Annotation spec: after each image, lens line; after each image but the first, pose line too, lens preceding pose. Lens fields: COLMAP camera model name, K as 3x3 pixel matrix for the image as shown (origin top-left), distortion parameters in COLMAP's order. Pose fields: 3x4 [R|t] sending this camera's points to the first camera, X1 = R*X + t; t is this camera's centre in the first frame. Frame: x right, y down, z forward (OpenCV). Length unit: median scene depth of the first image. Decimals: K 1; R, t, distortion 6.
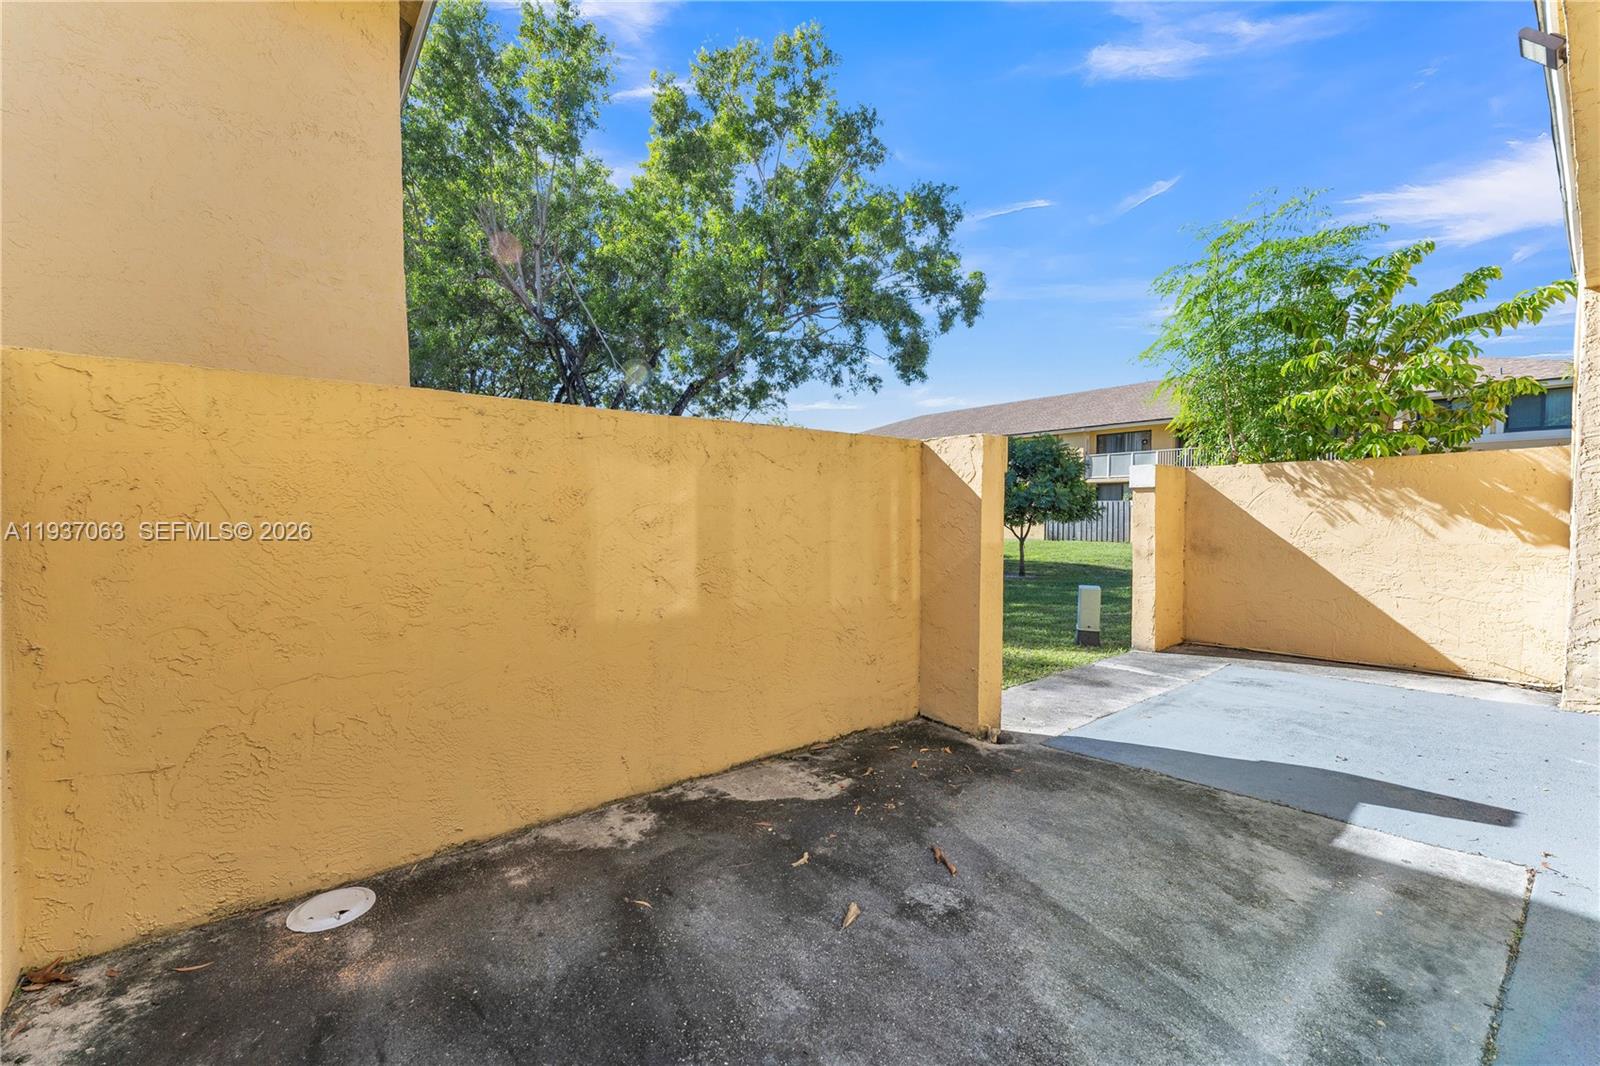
lens RADIAL K [[654.3, 0, 800.0], [0, 654.3, 533.0], [0, 0, 1]] dist [-0.001584, 0.000041]
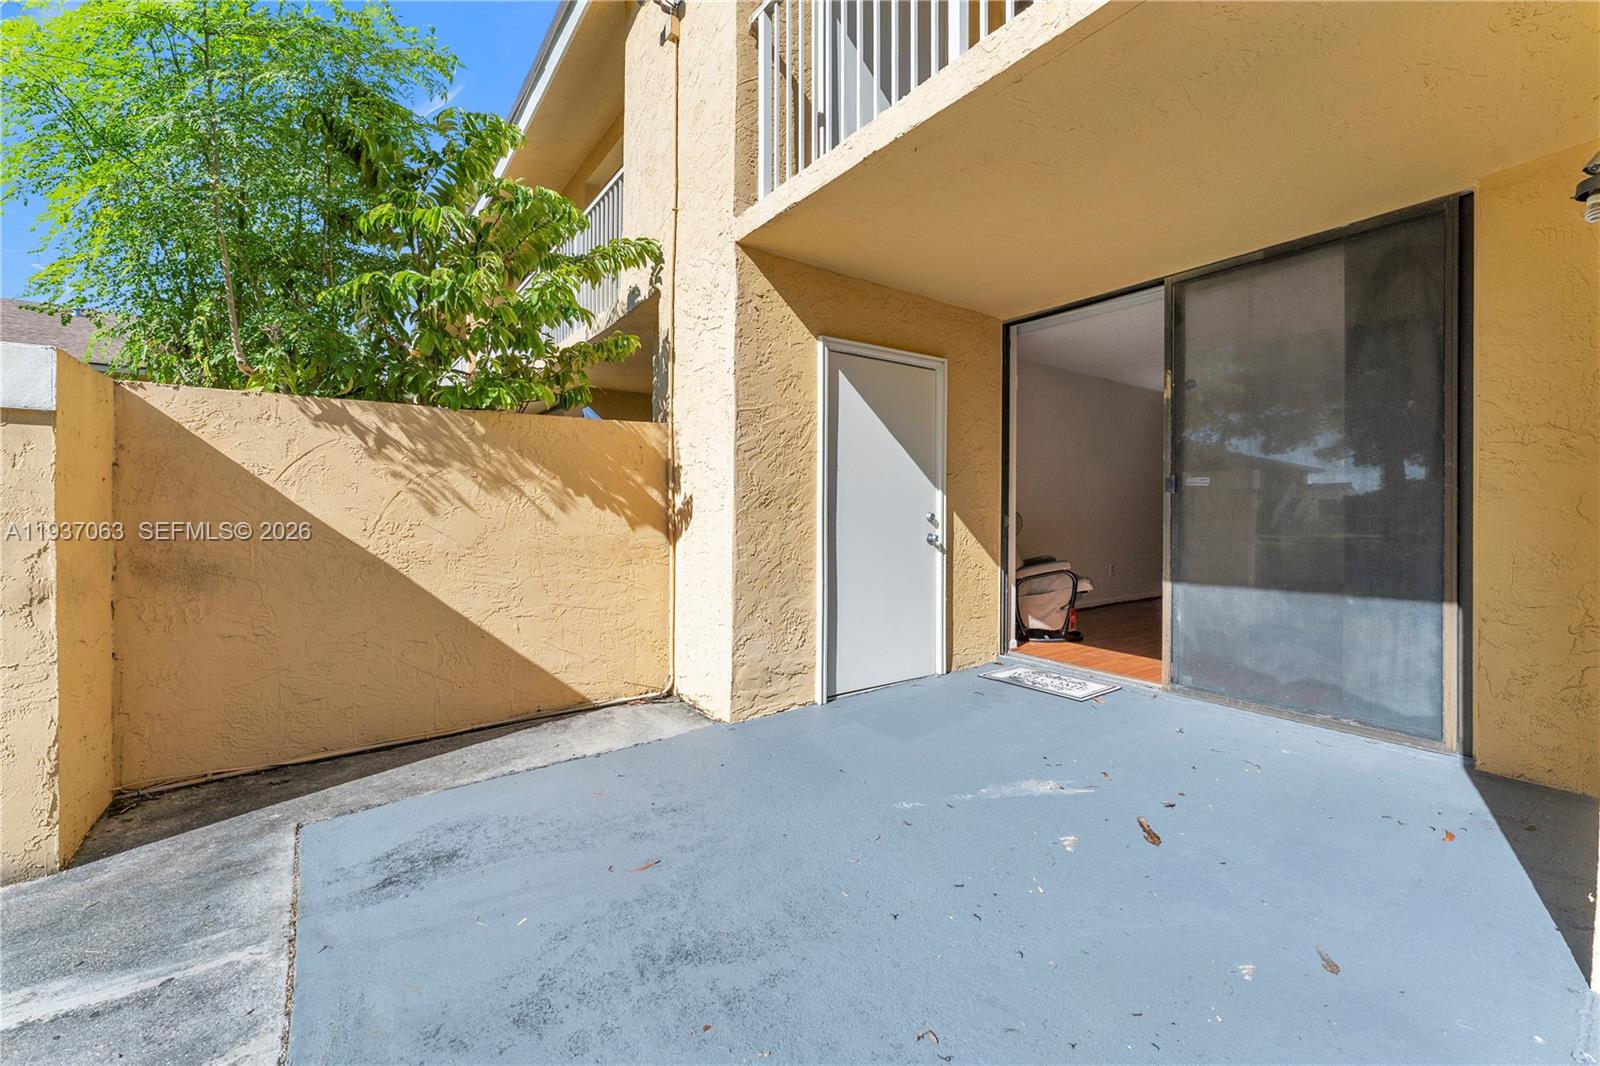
lens RADIAL K [[655.3, 0, 795.2], [0, 655.3, 503.2], [0, 0, 1]] dist [0.001242, -0.000366]
pose [[0.064617, 0.011602, 0.997843, 0.432140], [0.026326, 0.999565, -0.013327, -0.008398], [-0.997563, 0.027131, 0.064283, 1.181672]]
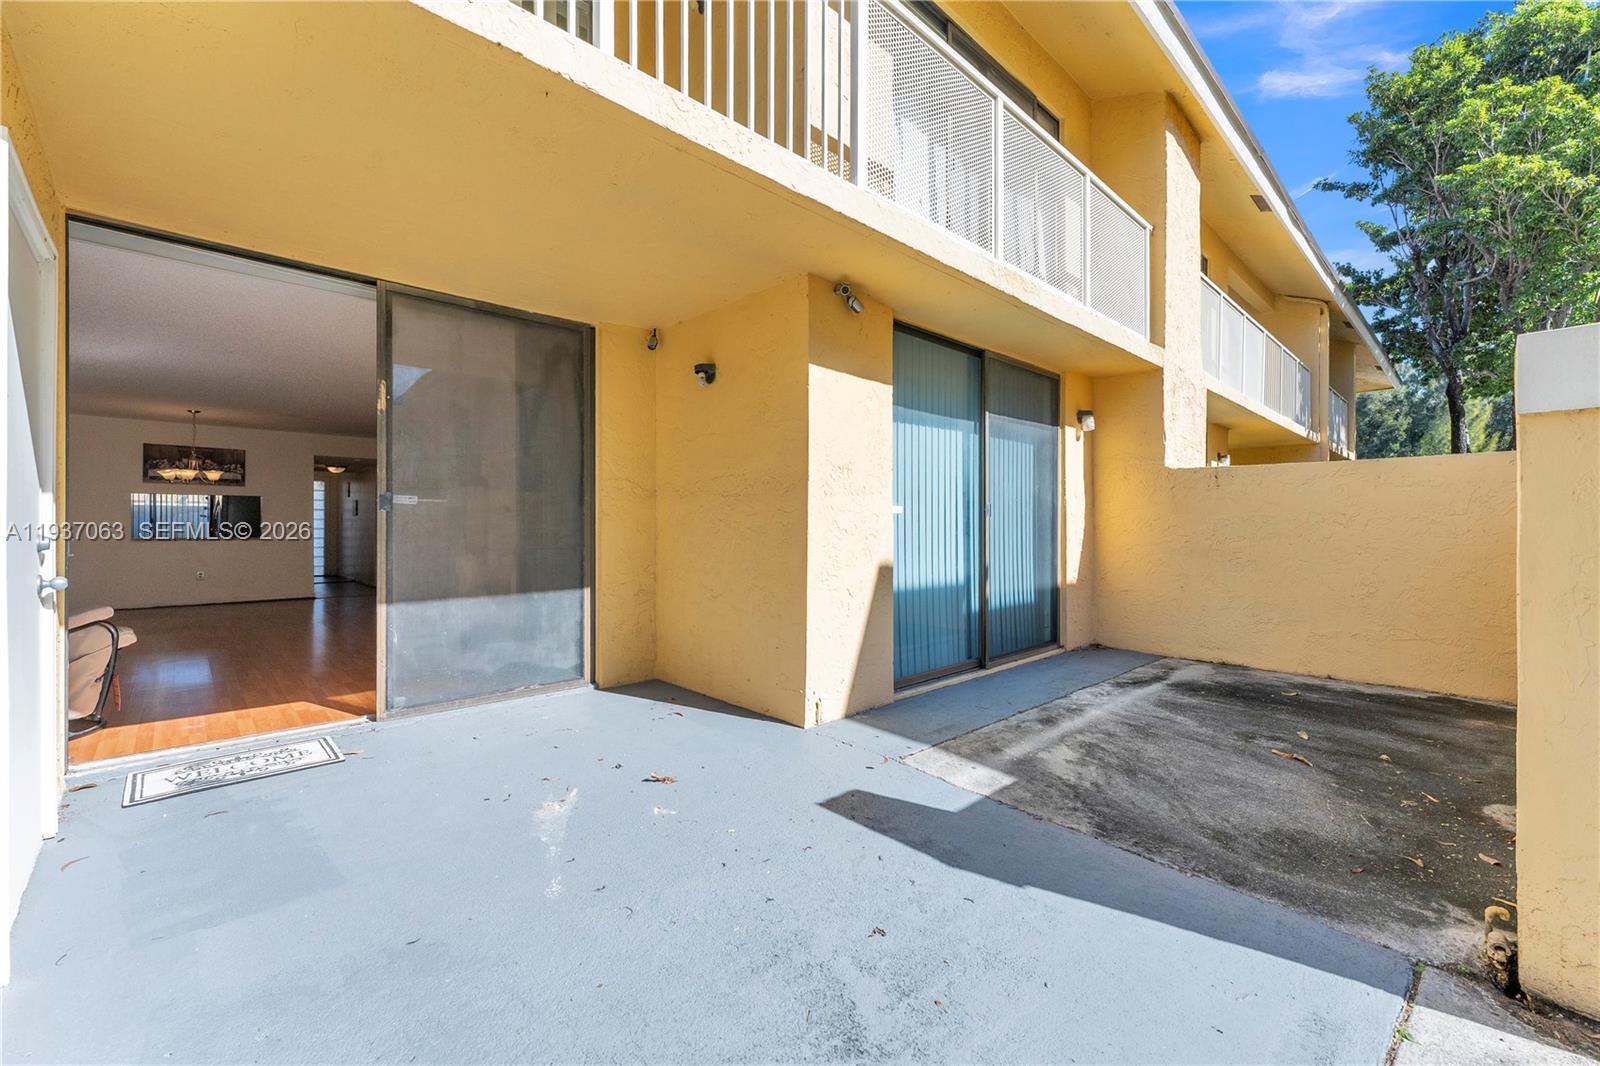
lens RADIAL K [[663.7, 0, 798.9], [0, 663.7, 527.9], [0, 0, 1]] dist [-0.000913, 0.000401]
pose [[-0.996771, 0.000590, -0.080296, 1.098406], [-0.002076, 0.999449, 0.033123, -0.036982], [0.080272, 0.033183, -0.996221, 1.829869]]
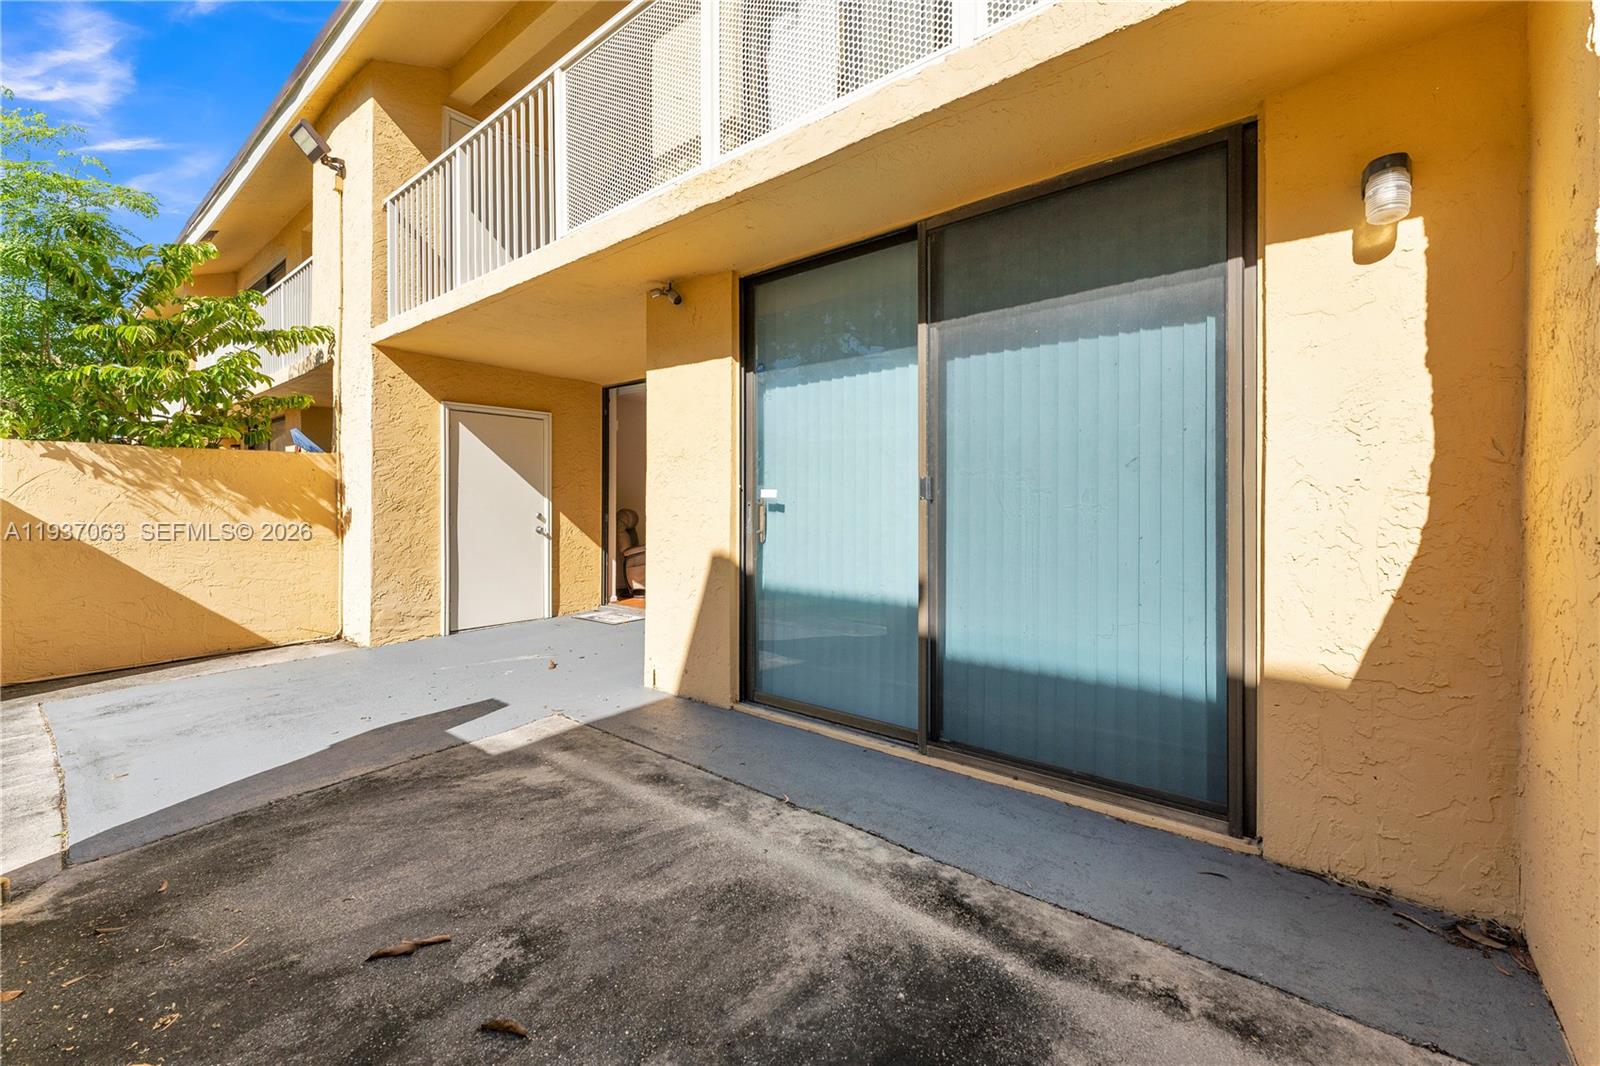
lens RADIAL K [[655.3, 0, 795.2], [0, 655.3, 503.2], [0, 0, 1]] dist [0.001242, -0.000366]
pose [[-0.198951, 0.003176, 0.980004, -0.496252], [0.030727, 0.999523, 0.002998, -0.011617], [-0.979528, 0.030709, -0.198954, 0.539742]]
